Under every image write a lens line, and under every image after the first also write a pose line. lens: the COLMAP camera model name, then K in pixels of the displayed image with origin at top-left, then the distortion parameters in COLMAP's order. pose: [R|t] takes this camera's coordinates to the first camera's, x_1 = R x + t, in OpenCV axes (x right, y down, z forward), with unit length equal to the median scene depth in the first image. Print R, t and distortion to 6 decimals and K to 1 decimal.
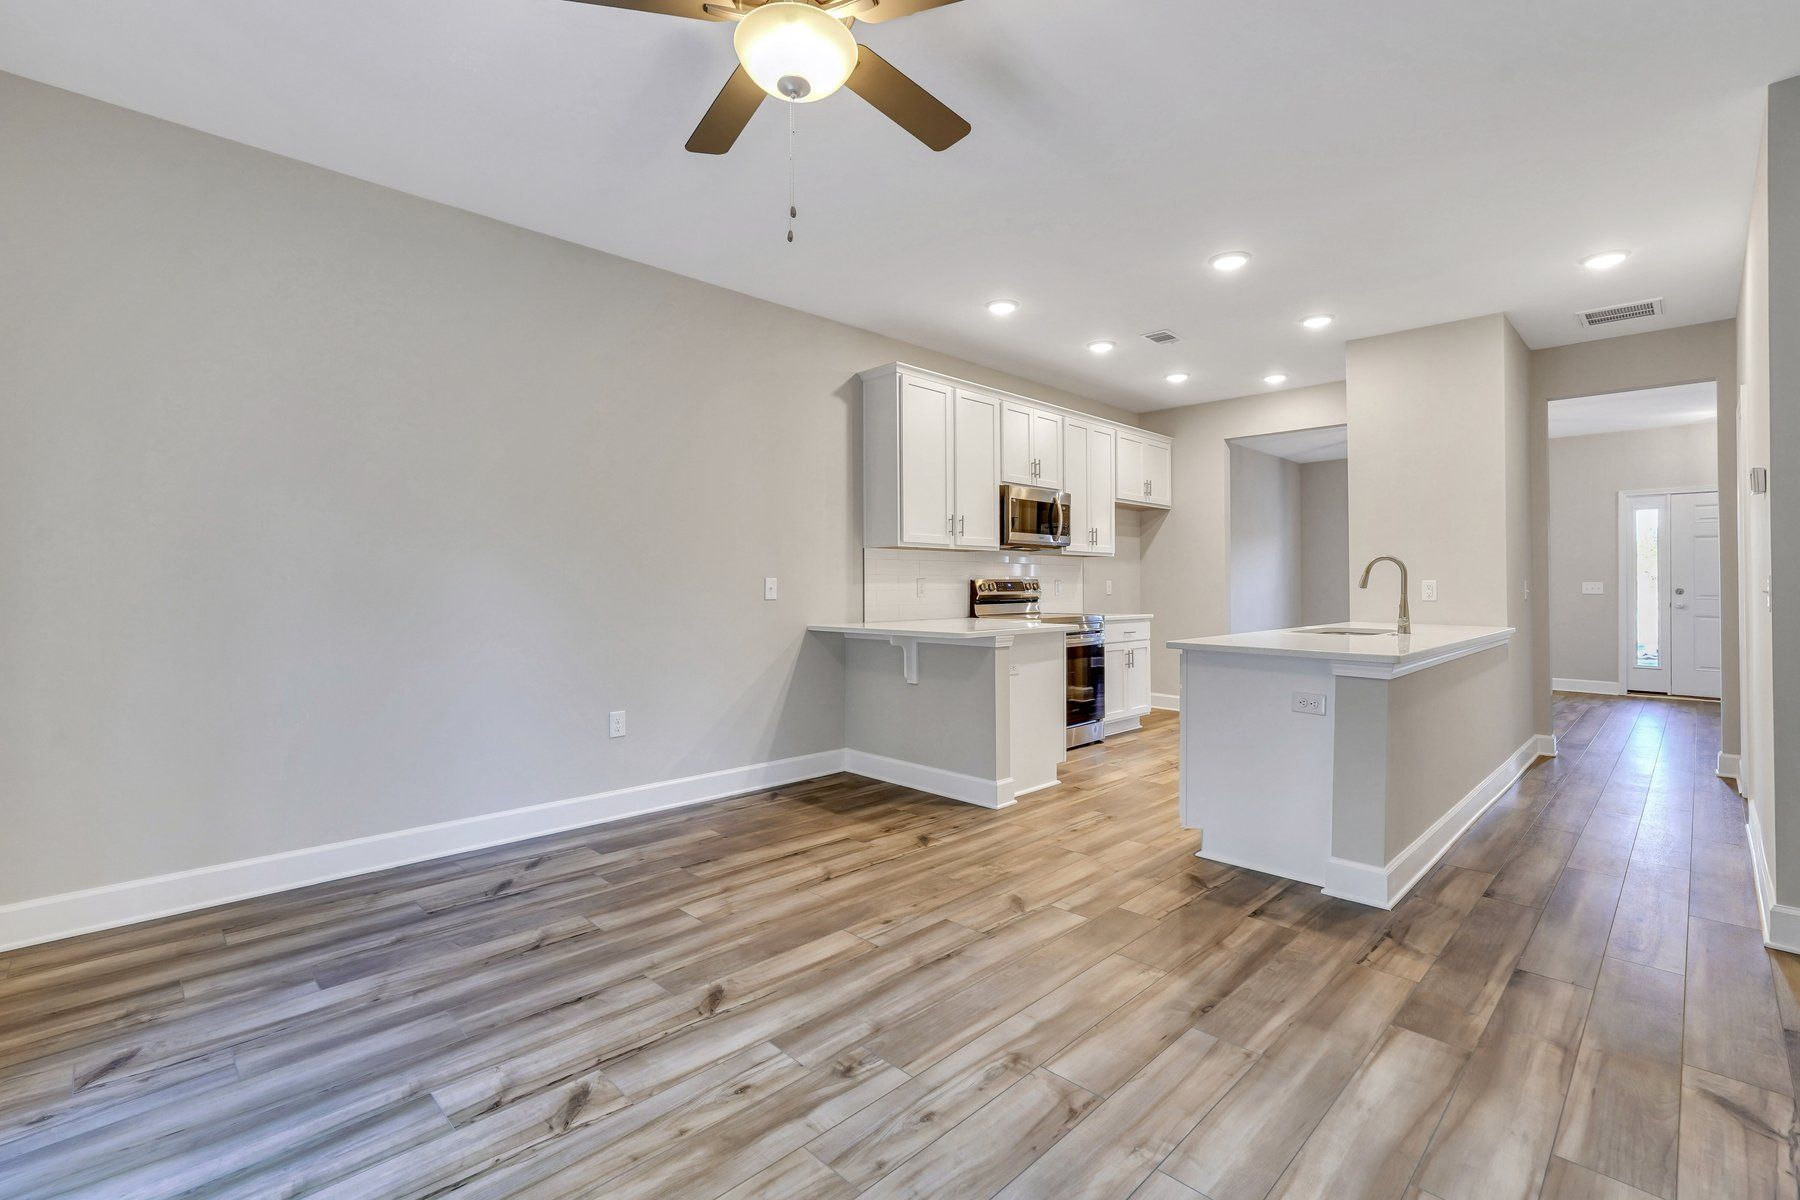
lens RADIAL K [[807.4, 0, 901.8], [0, 807.4, 584.9], [0, 0, 1]] dist [-0.012601, 0.006804]
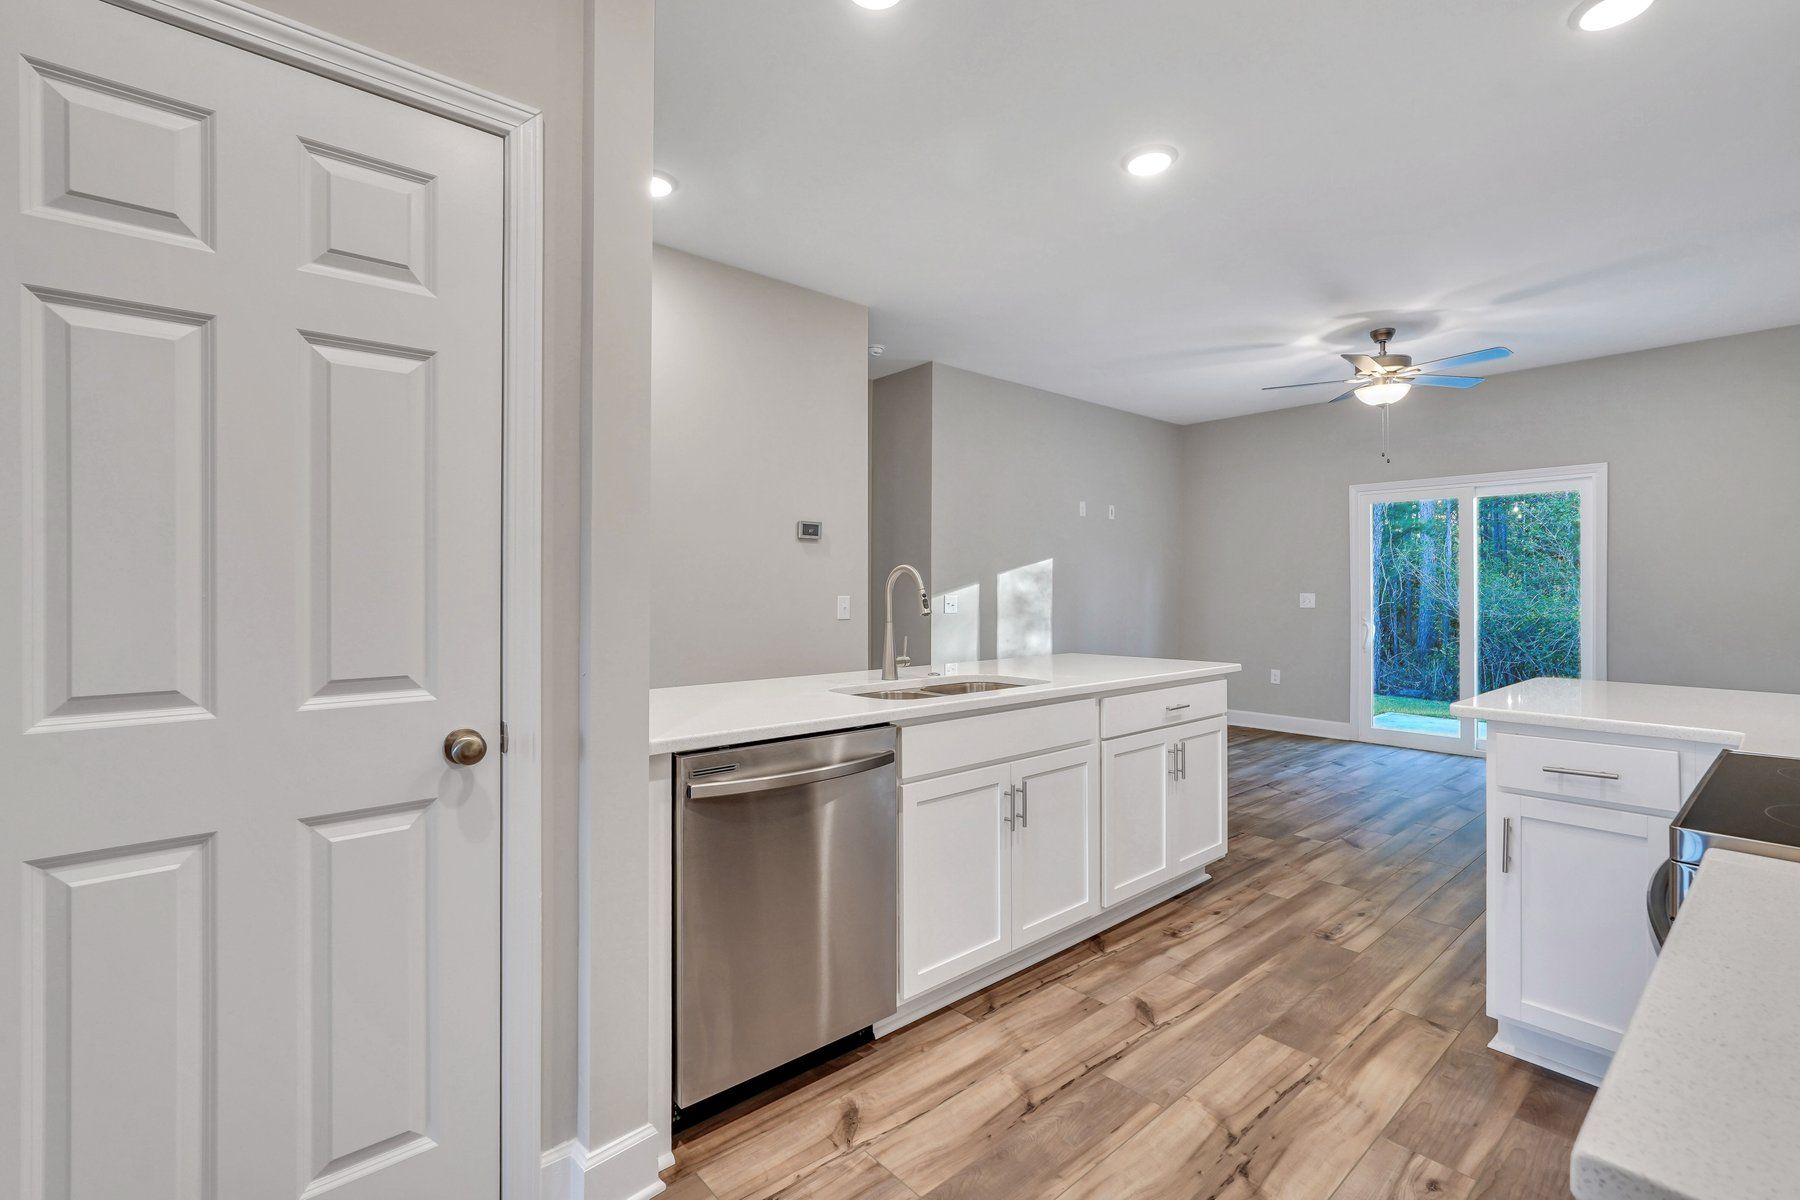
lens RADIAL K [[807.4, 0, 901.8], [0, 807.4, 584.9], [0, 0, 1]] dist [-0.012601, 0.006804]
pose [[-0.998200, 0.000124, 0.059979, 0.780077], [-0.000245, 0.999981, -0.006133, -0.023932], [-0.059979, -0.006137, -0.998181, 2.291271]]
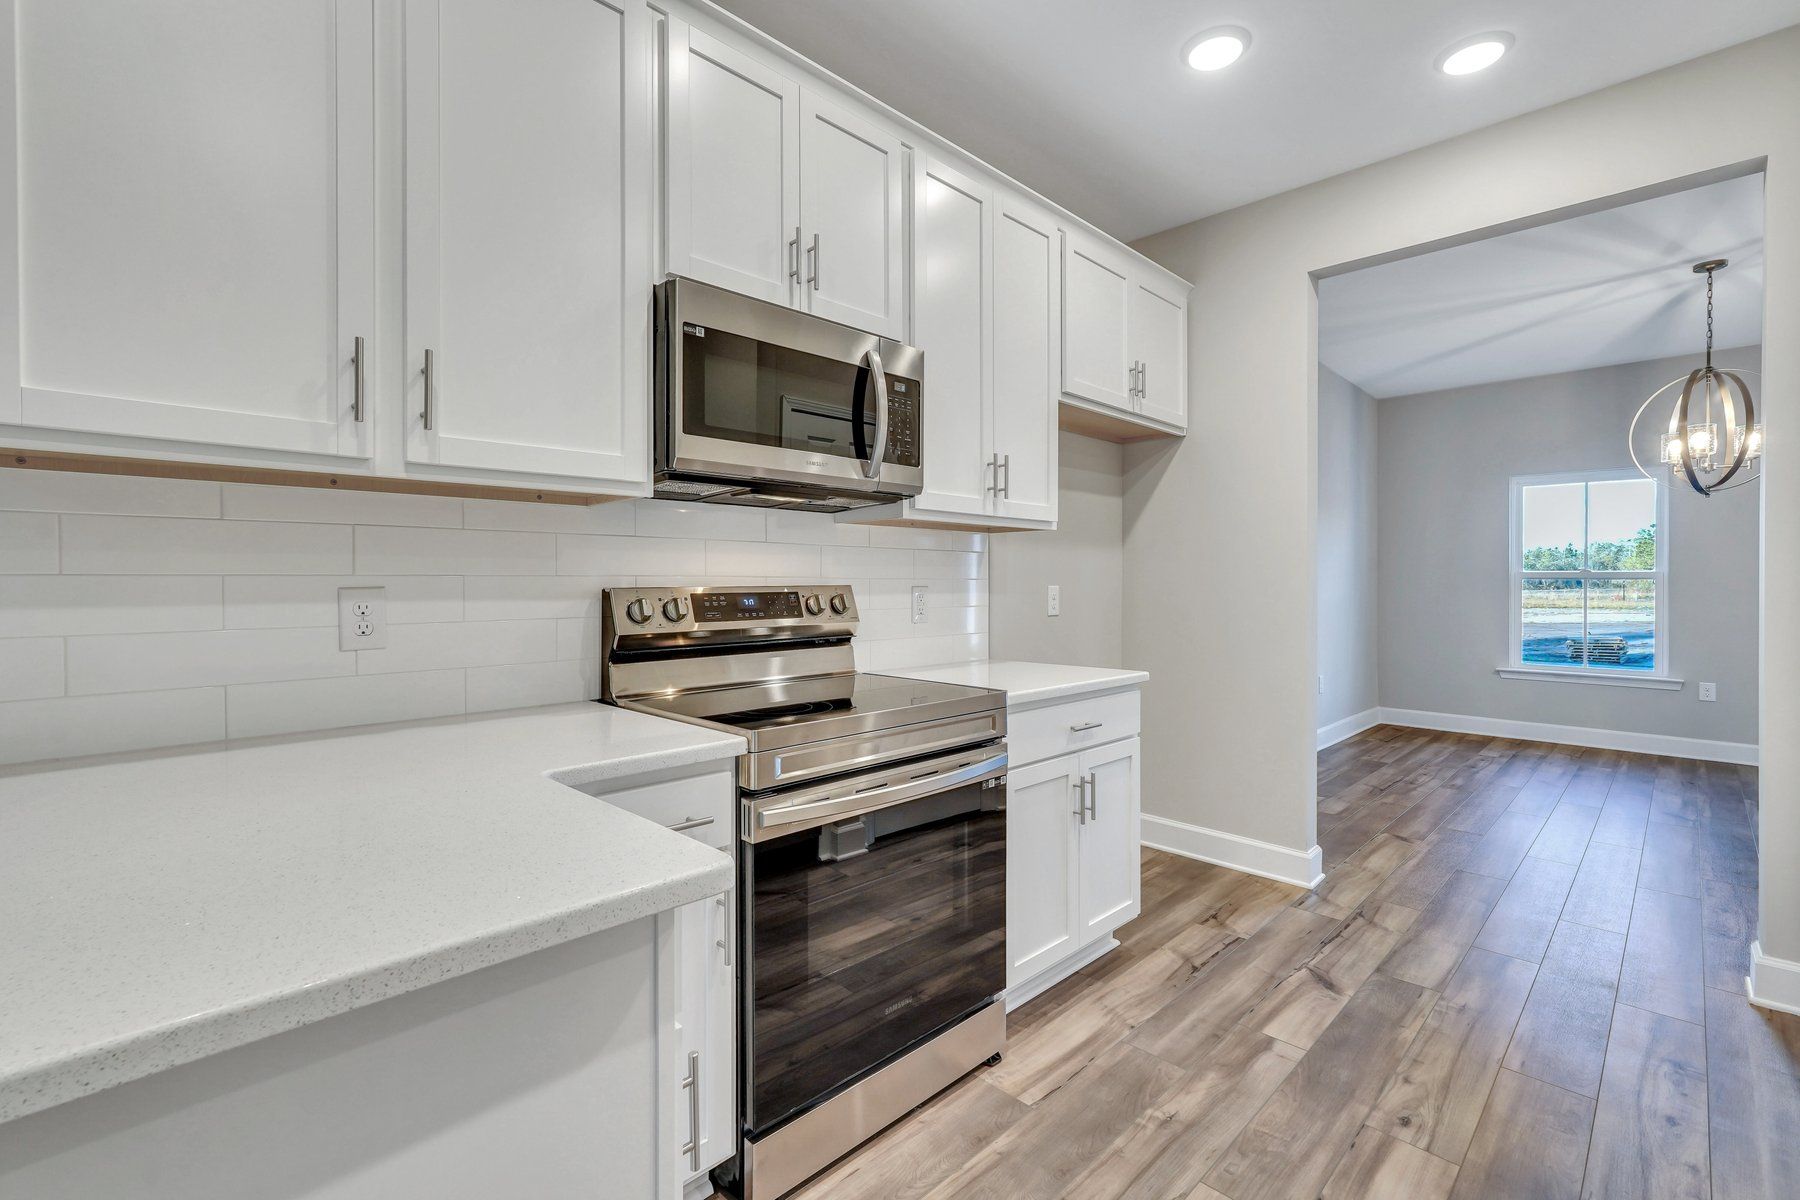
lens RADIAL K [[807.4, 0, 901.8], [0, 807.4, 584.9], [0, 0, 1]] dist [-0.012601, 0.006804]
pose [[0.999973, 0.003615, 0.006341, 0.398331], [-0.003659, 0.999969, 0.006918, -0.020053], [-0.006316, -0.006941, 0.999956, 1.280760]]
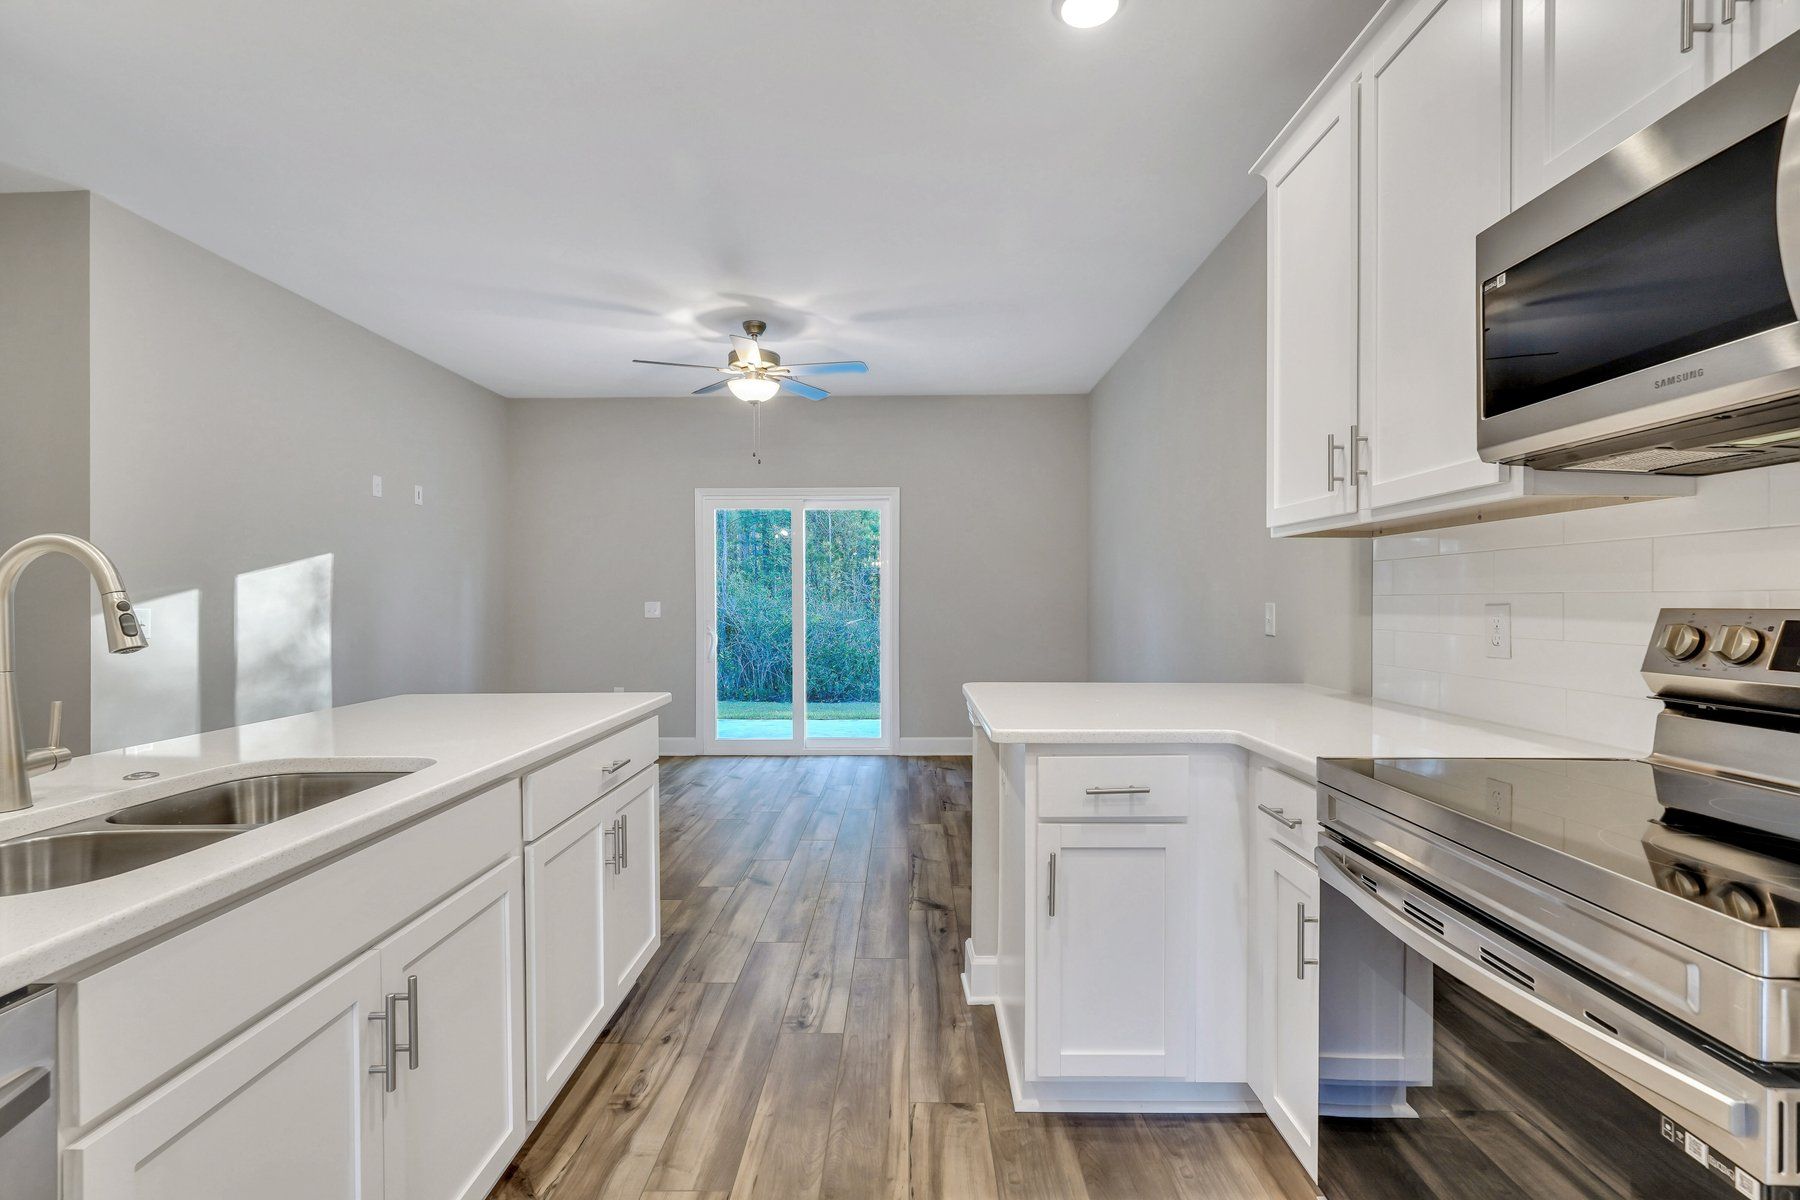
lens RADIAL K [[829.0, 0, 897.9], [0, 829.0, 604.0], [0, 0, 1]] dist [-0.016043, 0.008601]
pose [[-0.716608, 0.006666, -0.697444, 0.816812], [0.003705, 0.999977, 0.005751, -0.019431], [0.697466, 0.001537, -0.716616, 1.943464]]
